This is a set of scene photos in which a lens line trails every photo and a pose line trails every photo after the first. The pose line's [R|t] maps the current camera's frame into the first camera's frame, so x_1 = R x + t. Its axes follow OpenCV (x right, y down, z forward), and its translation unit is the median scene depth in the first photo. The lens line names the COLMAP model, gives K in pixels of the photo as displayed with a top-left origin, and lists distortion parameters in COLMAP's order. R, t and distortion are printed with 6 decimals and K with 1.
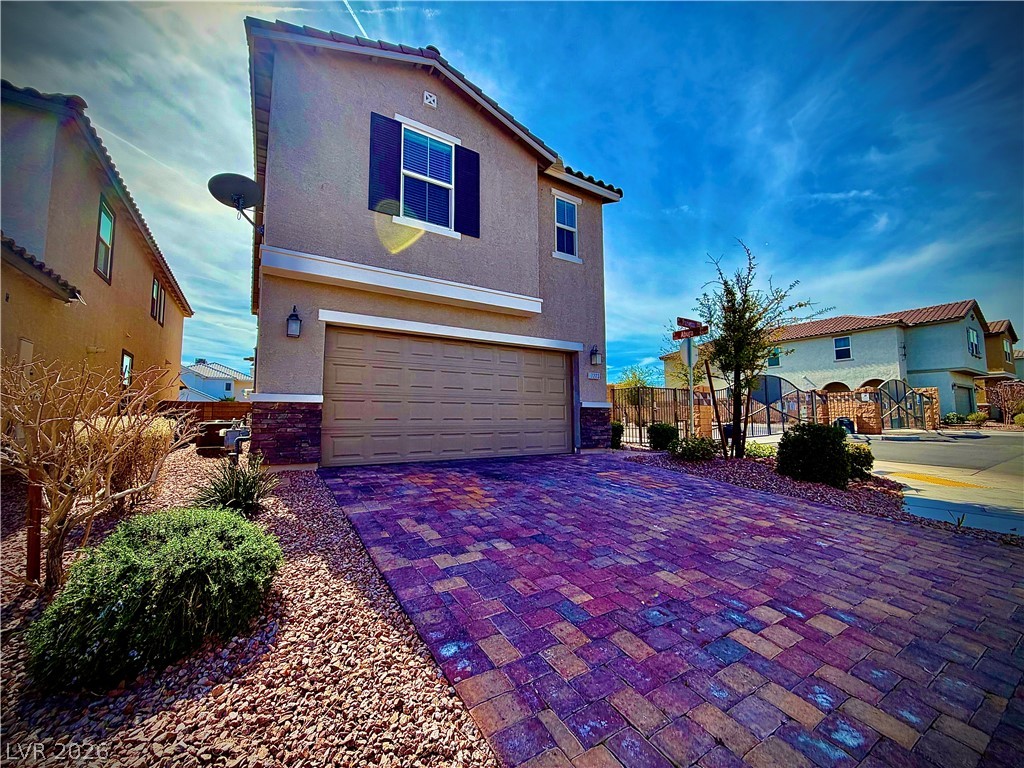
lens RADIAL K [[409.4, 0, 511.8], [0, 409.4, 382.6], [0, 0, 1]] dist [0.000257, 0.000774]
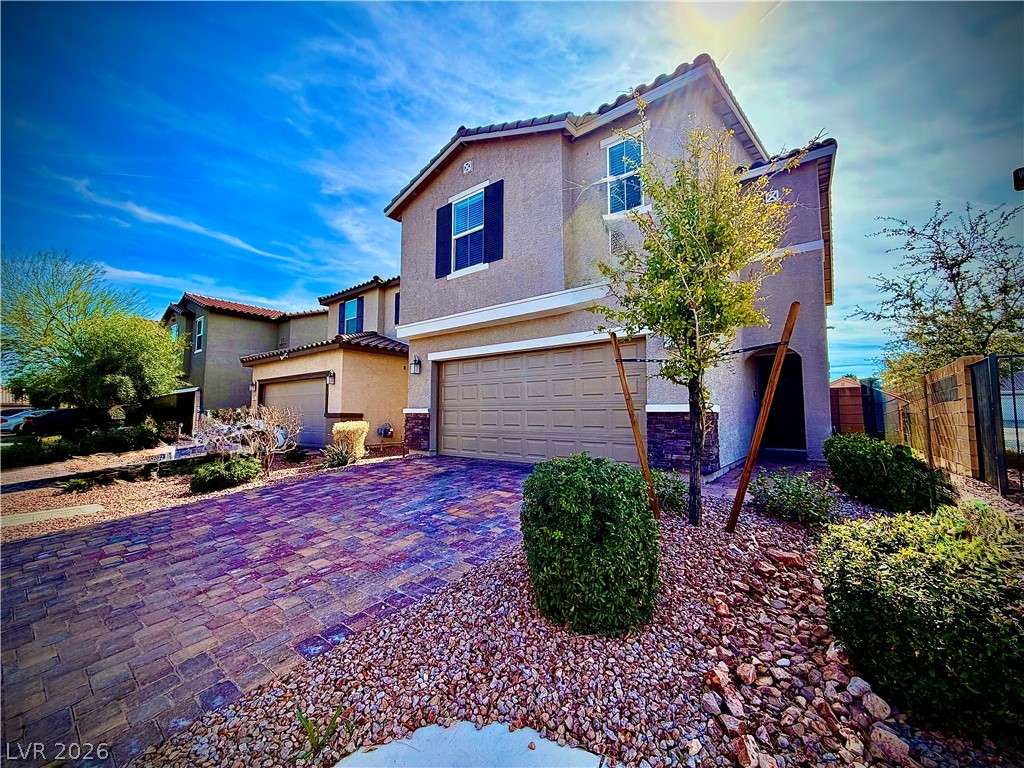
lens RADIAL K [[409.4, 0, 512.6], [0, 409.4, 386.4], [0, 0, 1]] dist [0.000257, 0.000774]
pose [[0.324842, -0.065625, -0.943489, 0.954184], [0.077070, 0.996109, -0.042750, 0.033449], [0.942623, -0.058828, 0.328636, 0.669730]]
